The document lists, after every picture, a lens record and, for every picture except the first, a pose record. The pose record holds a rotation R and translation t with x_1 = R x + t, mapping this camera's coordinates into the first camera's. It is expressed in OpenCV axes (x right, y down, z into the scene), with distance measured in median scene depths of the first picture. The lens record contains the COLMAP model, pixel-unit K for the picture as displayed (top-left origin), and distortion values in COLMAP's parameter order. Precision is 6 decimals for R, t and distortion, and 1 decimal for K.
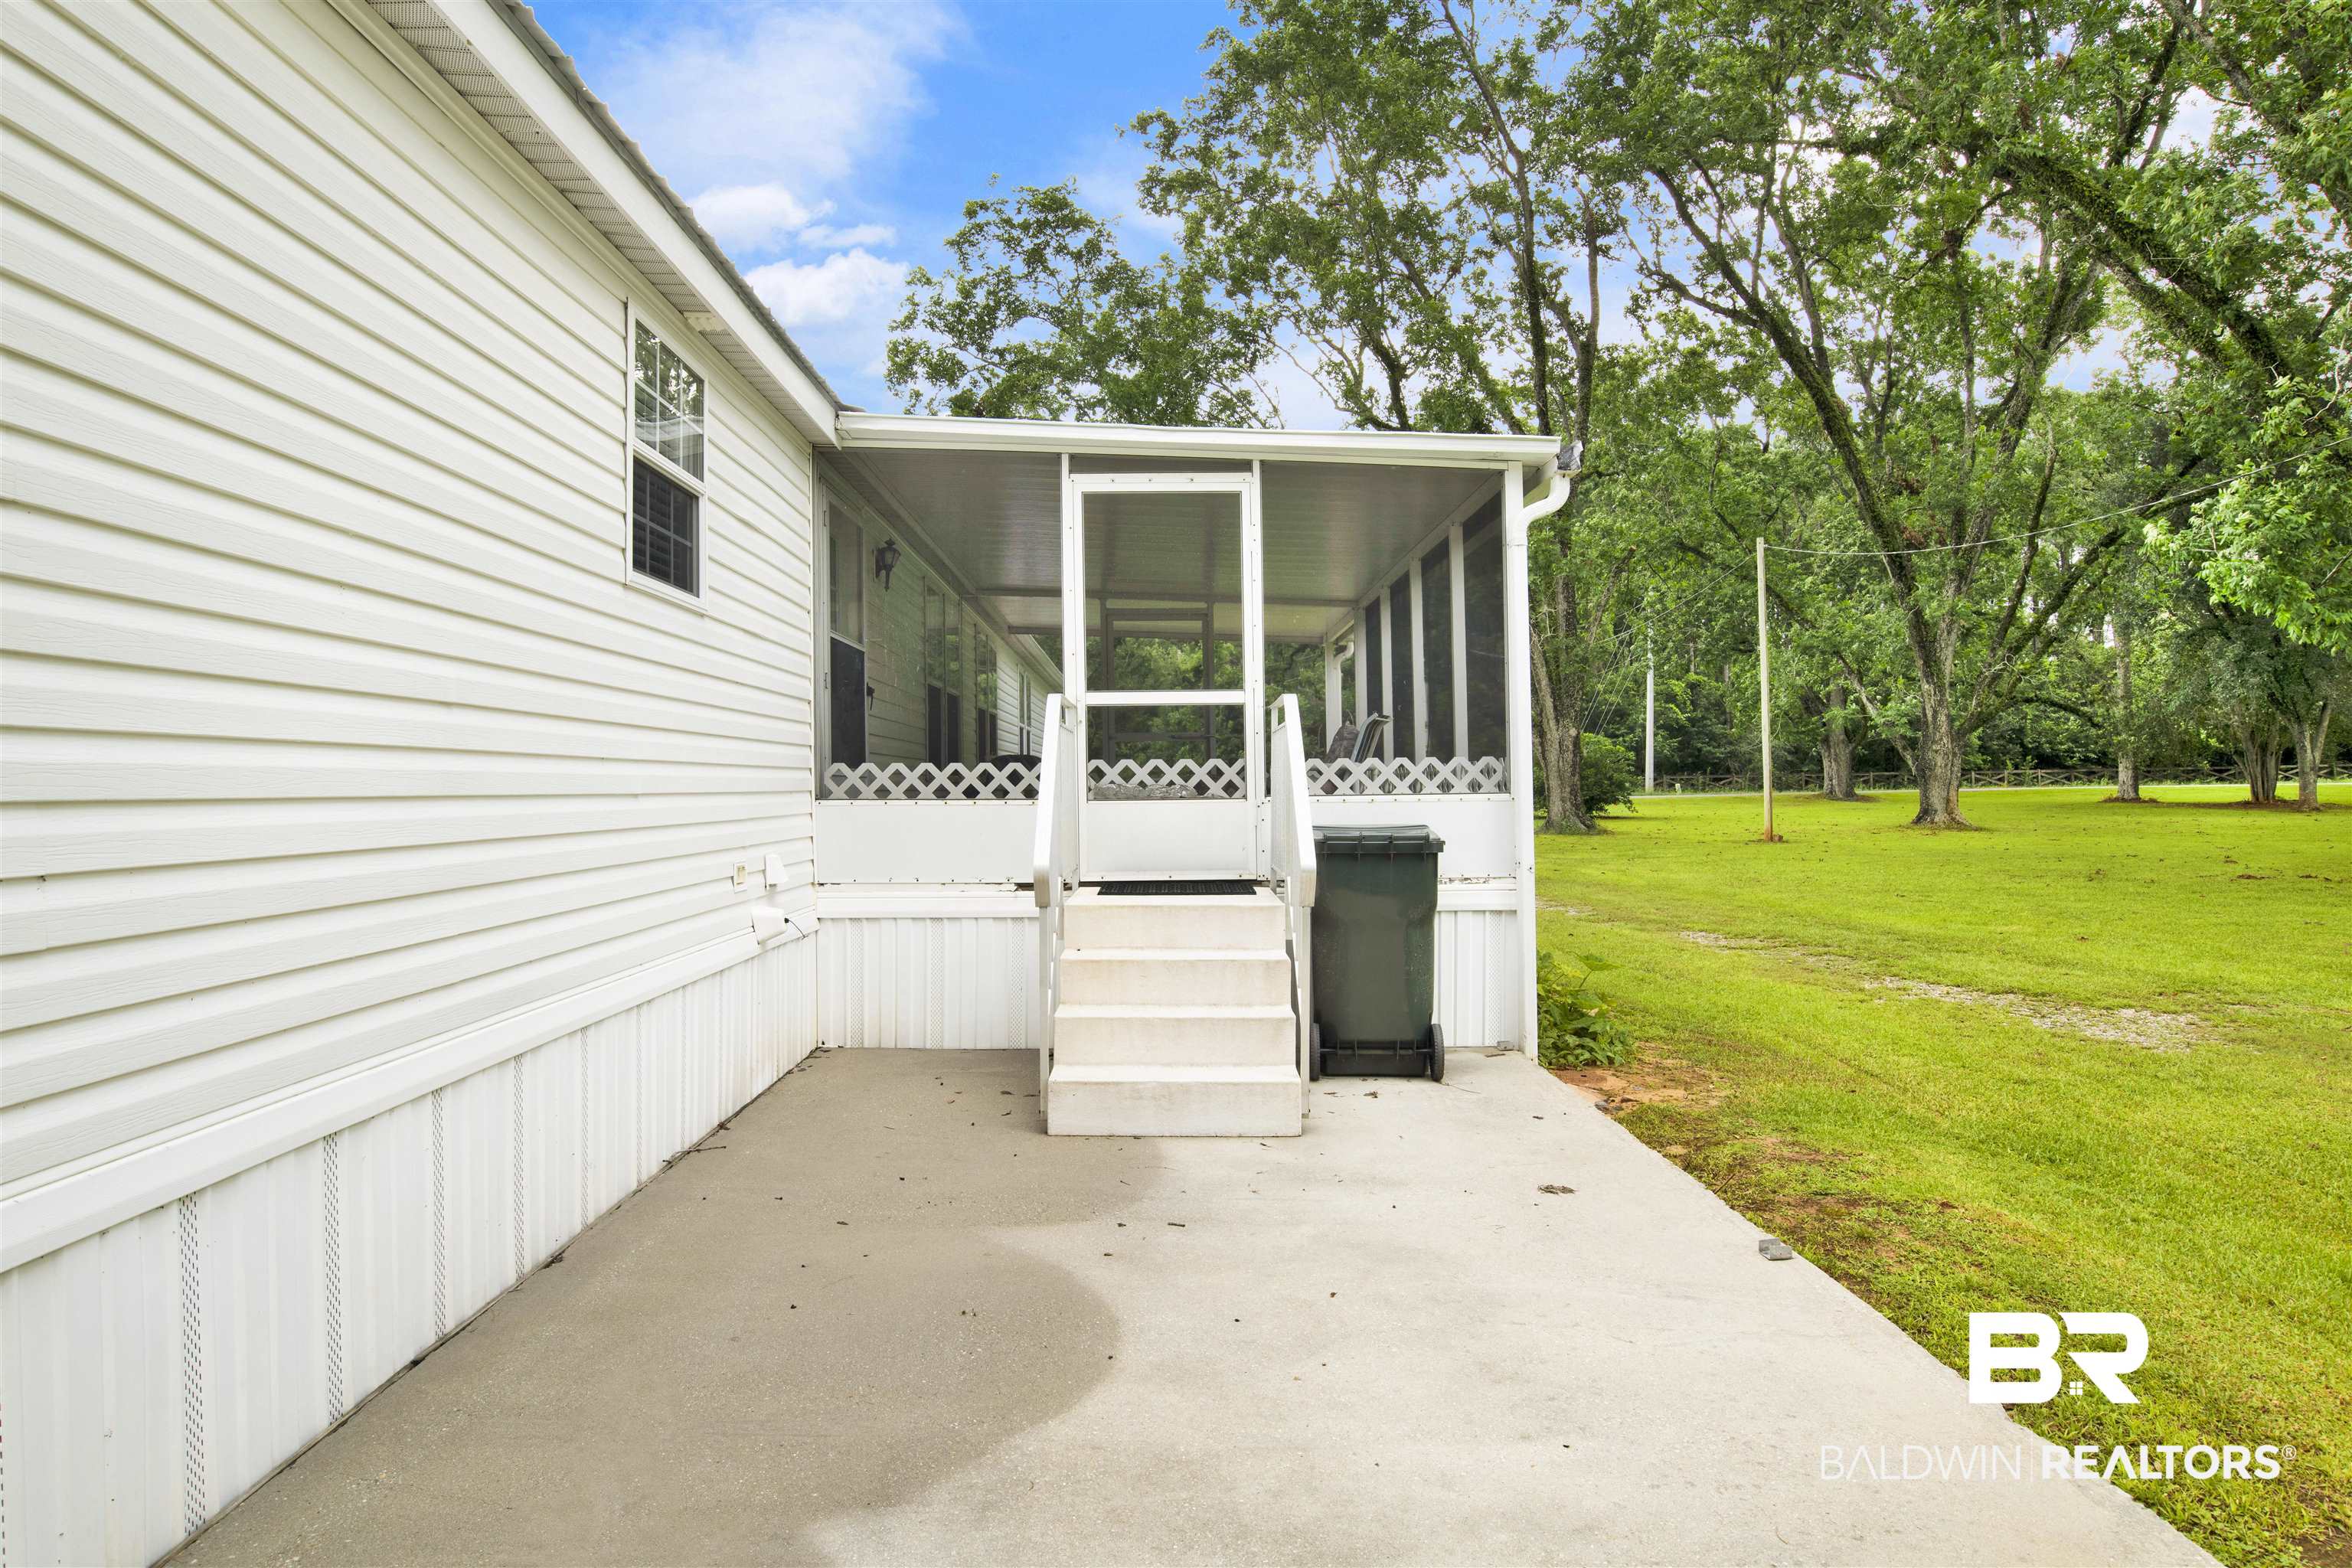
lens RADIAL K [[1318.9, 0, 1174.0], [0, 1318.9, 778.3], [0, 0, 1]] dist [-0.009399, -0.000361]
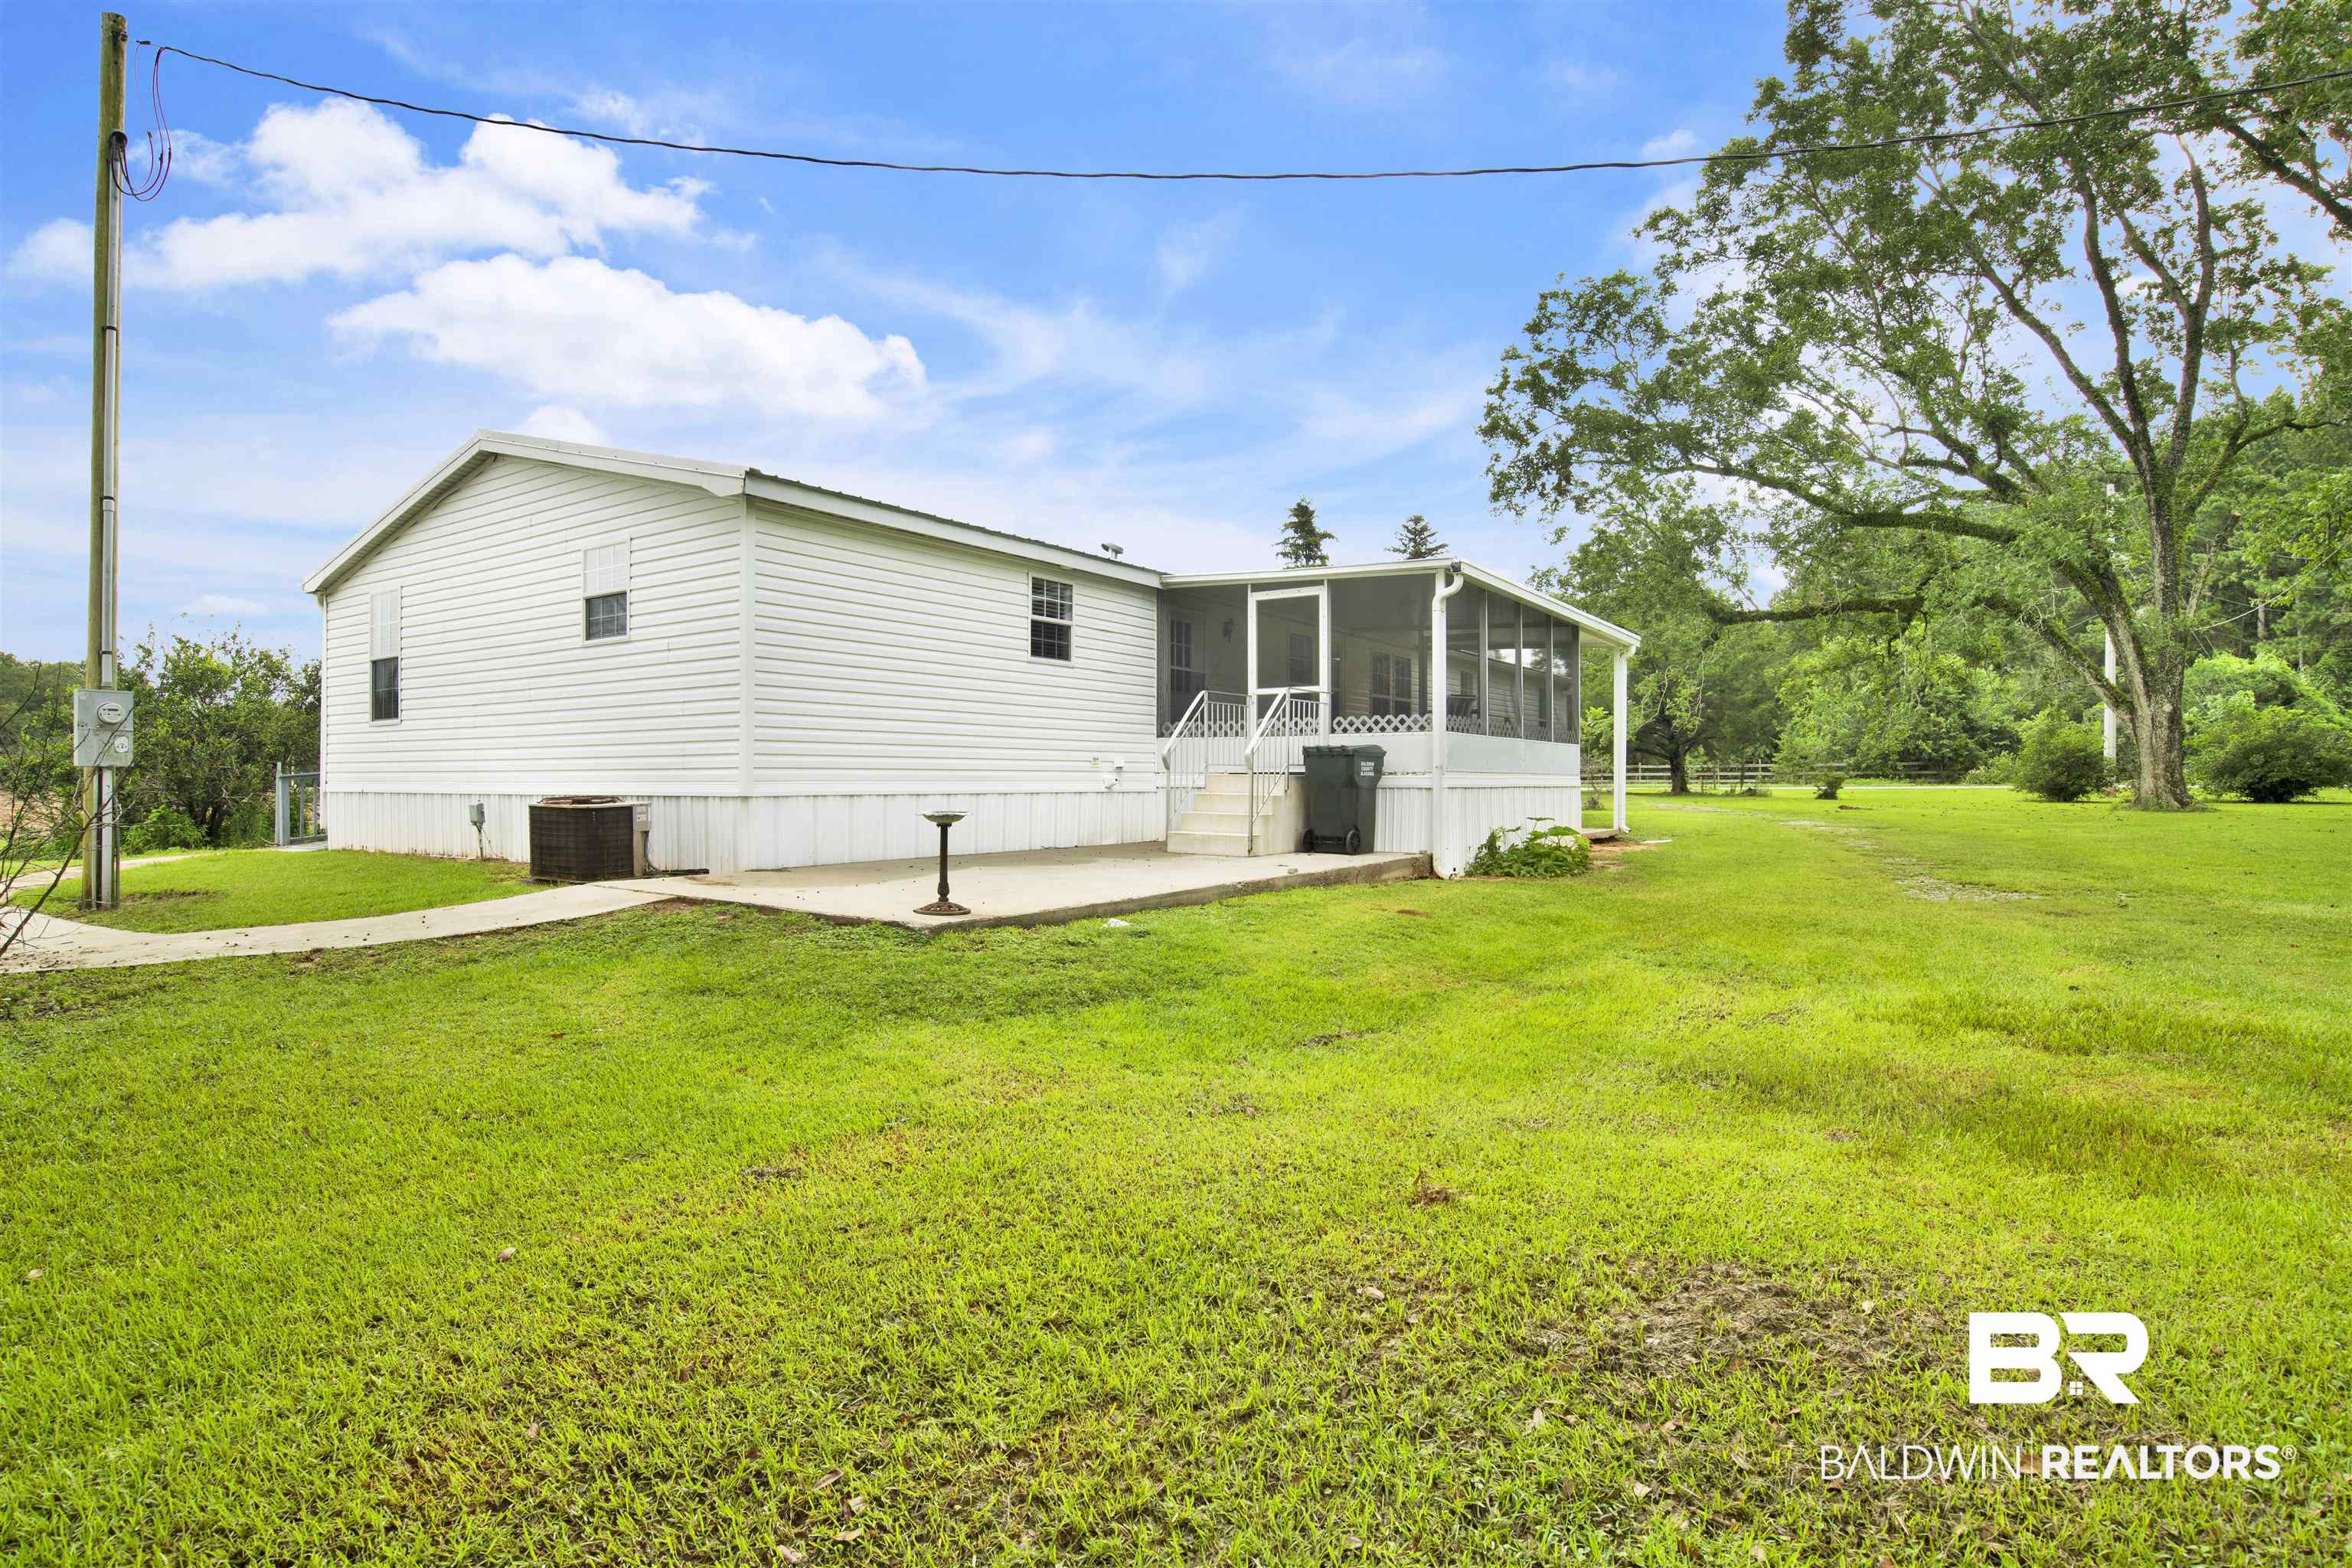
lens RADIAL K [[1244.7, 0, 1171.9], [0, 1244.7, 777.2], [0, 0, 1]] dist [-0.070116, 0.023088]
pose [[0.827083, 0.015700, -0.561861, 1.002444], [-0.009053, 0.999852, 0.014612, 0.054499], [0.562007, -0.006998, 0.827103, -0.829030]]
